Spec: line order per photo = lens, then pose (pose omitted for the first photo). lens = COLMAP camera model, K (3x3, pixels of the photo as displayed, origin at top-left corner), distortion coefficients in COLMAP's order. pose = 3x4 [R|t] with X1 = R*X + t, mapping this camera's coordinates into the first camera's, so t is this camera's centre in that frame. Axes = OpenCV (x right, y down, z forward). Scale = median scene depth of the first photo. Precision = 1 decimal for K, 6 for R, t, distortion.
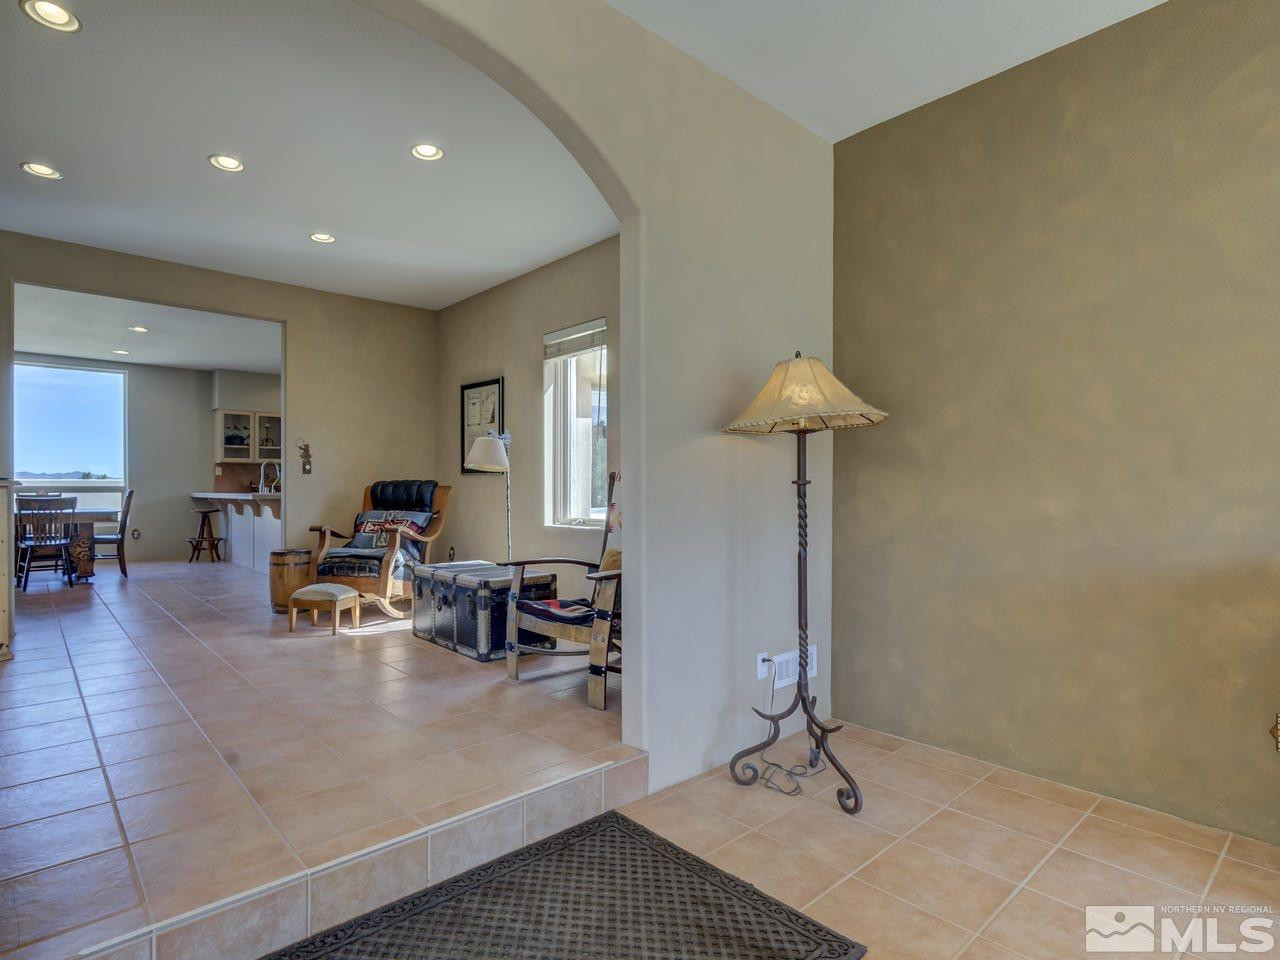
lens RADIAL K [[687.3, 0, 629.5], [0, 687.3, 484.8], [0, 0, 1]] dist [-0.001025, 0.001504]
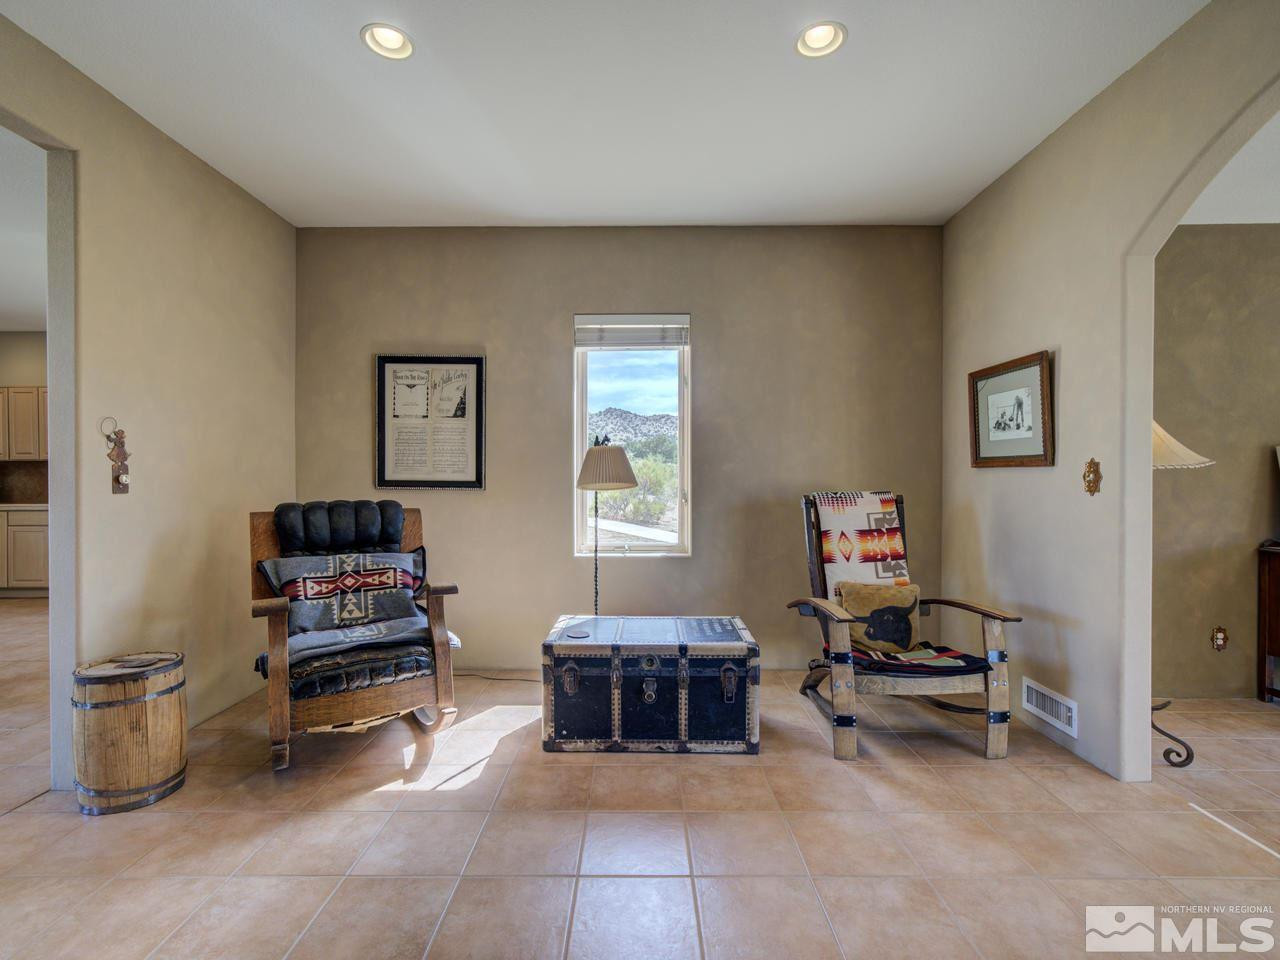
lens RADIAL K [[581.7, 0, 637.6], [0, 581.7, 480.3], [0, 0, 1]] dist [-0.001857, 0.000053]
pose [[0.660517, 0.002571, 0.750807, -0.537307], [-0.006551, 0.999976, 0.002339, -0.028005], [-0.750782, -0.006464, 0.660518, 0.471033]]
